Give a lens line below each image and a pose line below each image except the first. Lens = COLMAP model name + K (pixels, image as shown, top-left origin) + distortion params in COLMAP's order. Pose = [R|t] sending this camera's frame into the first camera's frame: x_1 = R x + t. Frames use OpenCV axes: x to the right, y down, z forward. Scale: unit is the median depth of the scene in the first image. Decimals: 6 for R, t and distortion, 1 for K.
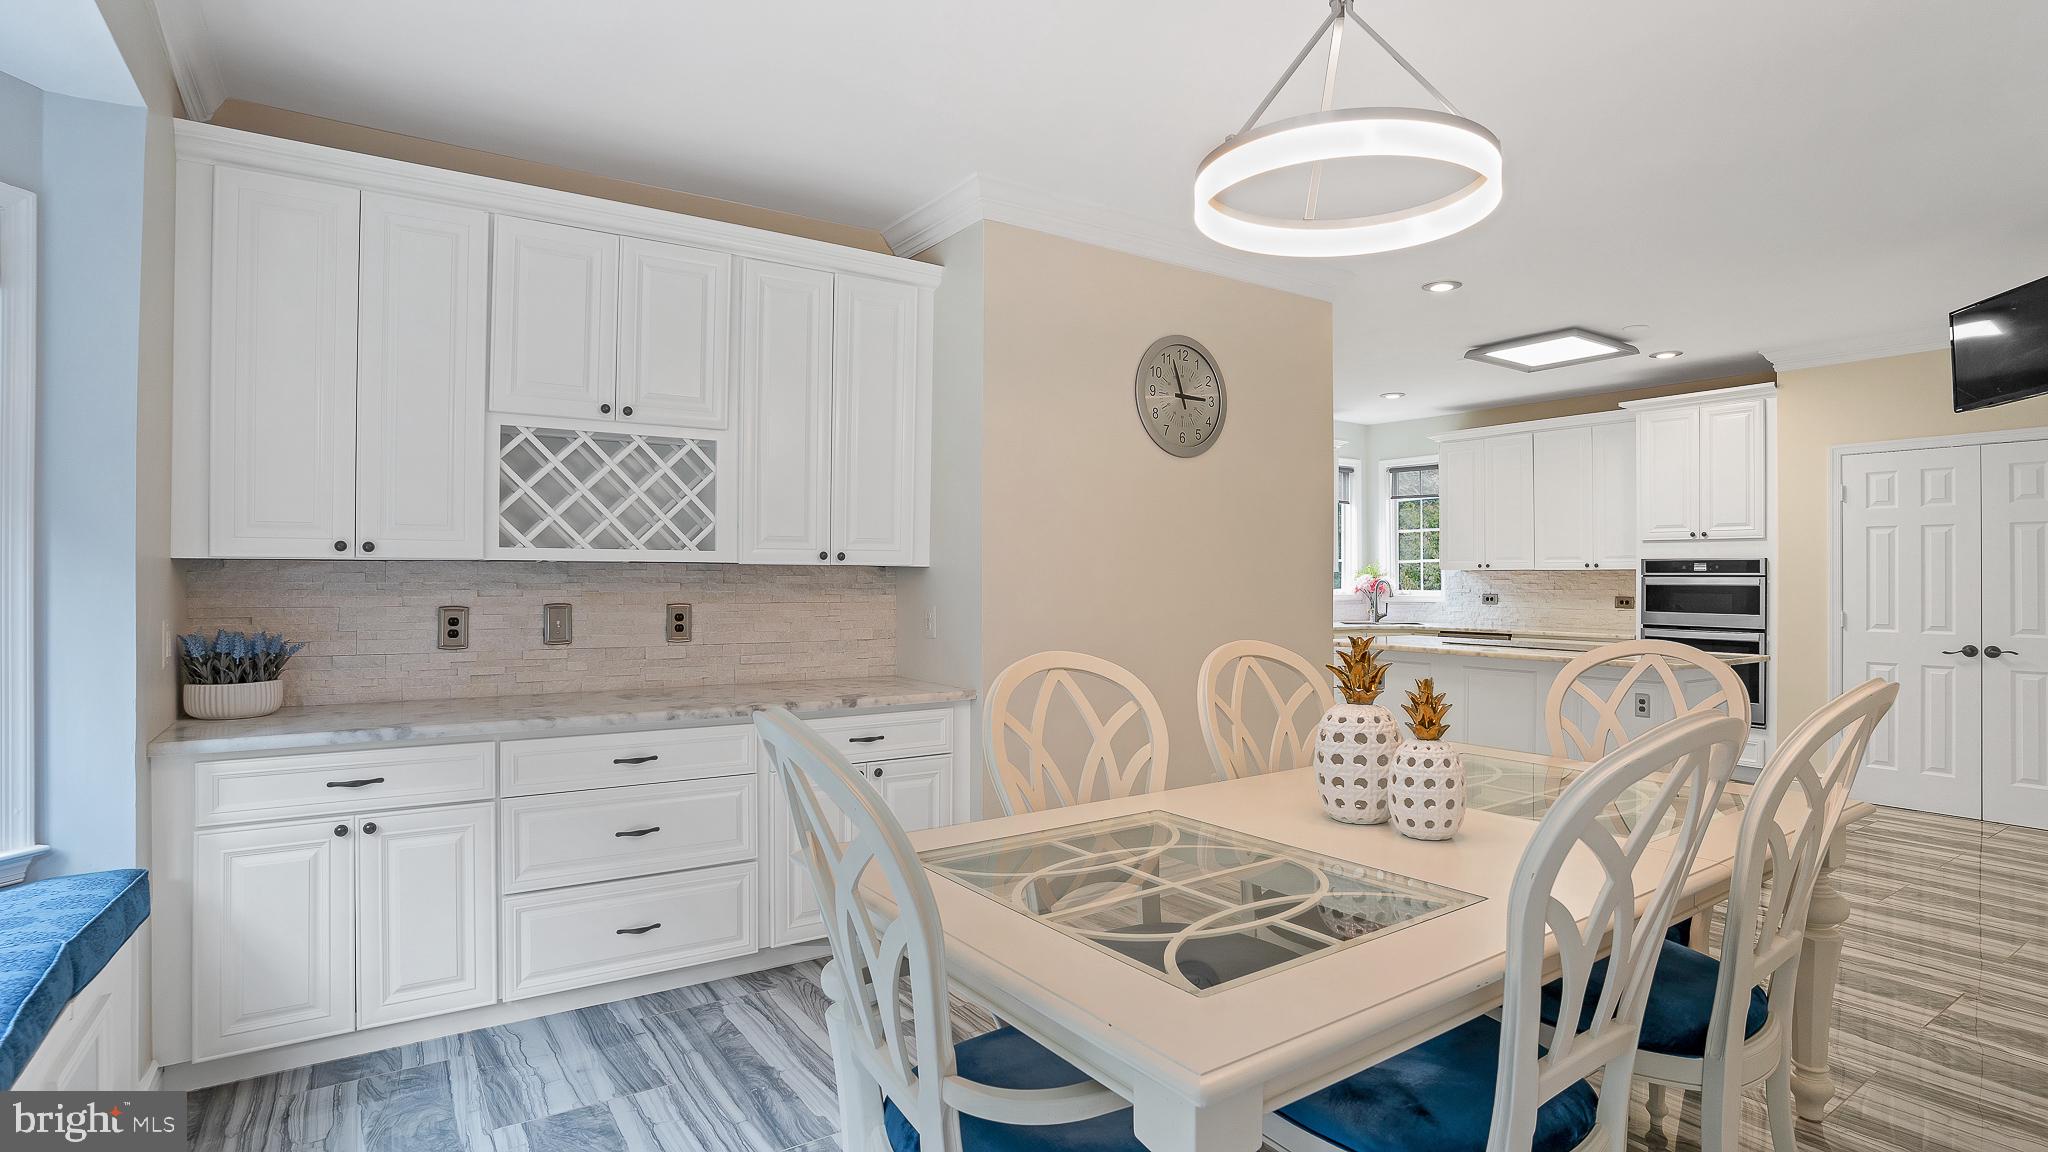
lens RADIAL K [[1030.7, 0, 1048.2], [0, 1030.7, 576.8], [0, 0, 1]] dist [-0.077984, 0.037267]
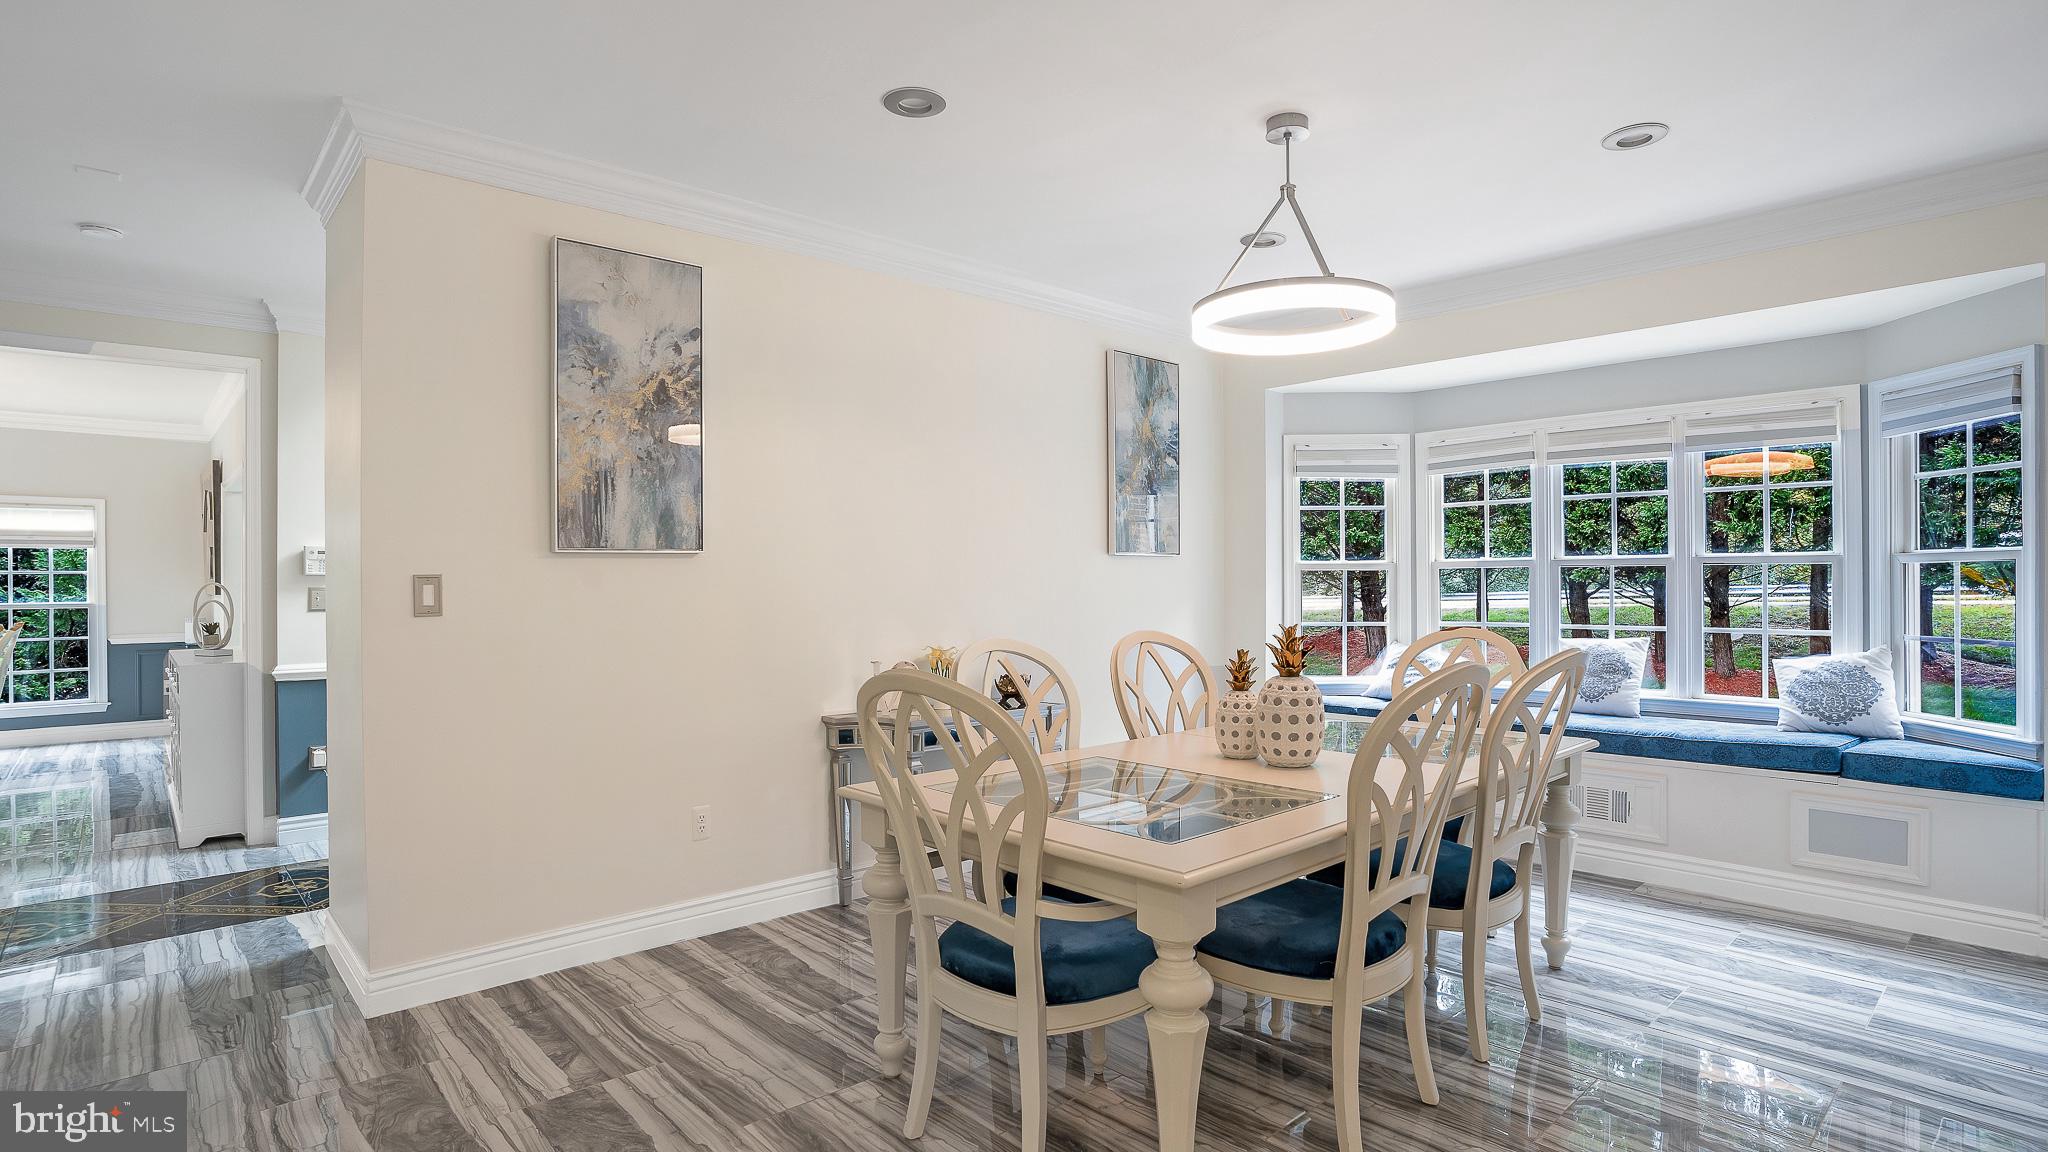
lens RADIAL K [[1030.7, 0, 1048.2], [0, 1030.7, 576.8], [0, 0, 1]] dist [-0.077984, 0.037267]
pose [[-0.990575, 0.001282, -0.136965, 0.283596], [0.001818, 0.999991, -0.003789, 0.000598], [0.136959, -0.004002, -0.990569, 0.814999]]
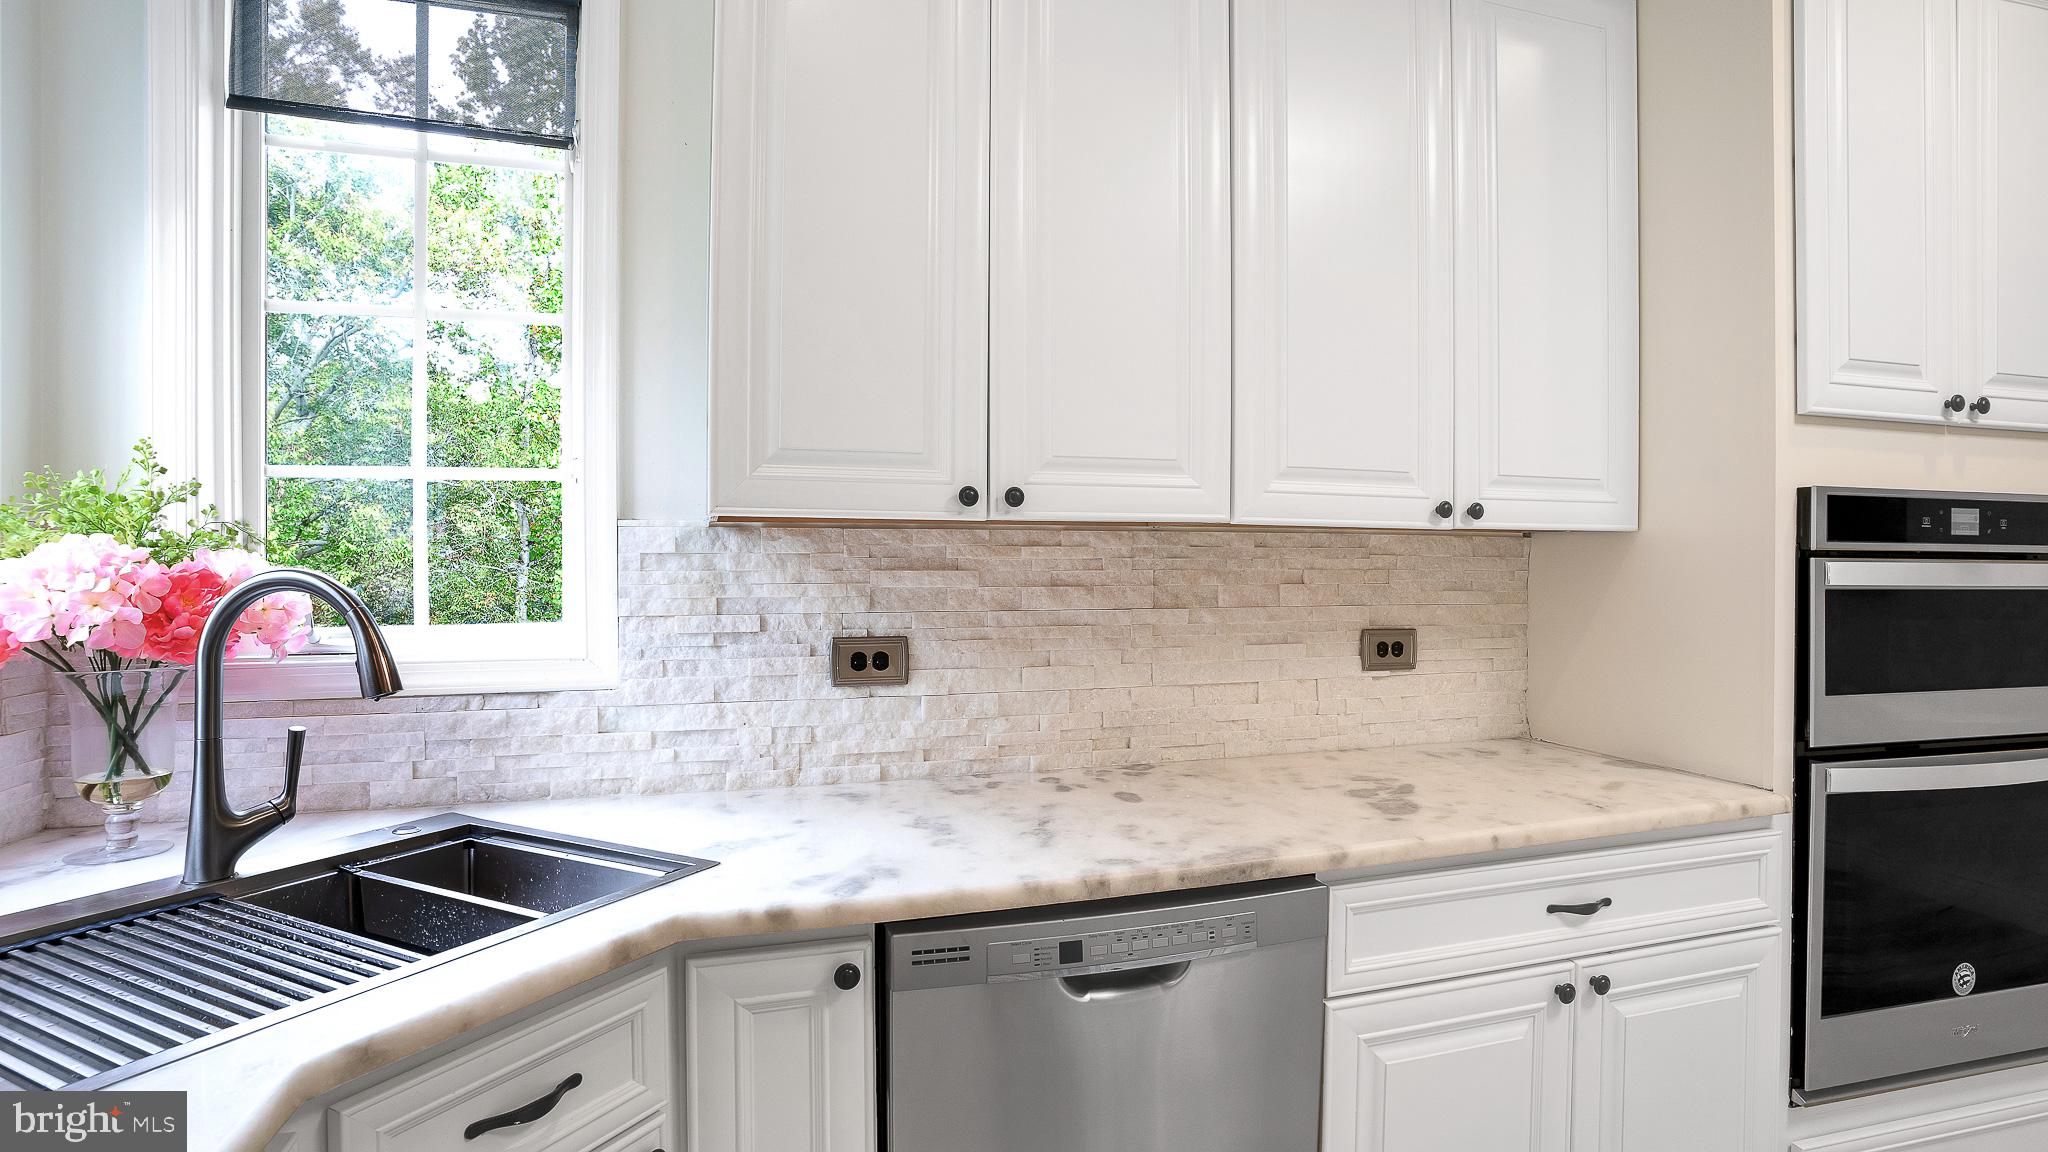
lens RADIAL K [[1042.0, 0, 974.3], [0, 1042.0, 580.1], [0, 0, 1]] dist [-0.079228, 0.041973]
pose [[0.308982, -0.017948, 0.950899, 0.317705], [-0.003517, 0.999794, 0.020013, 0.001088], [-0.951061, -0.009528, 0.308855, 1.226741]]
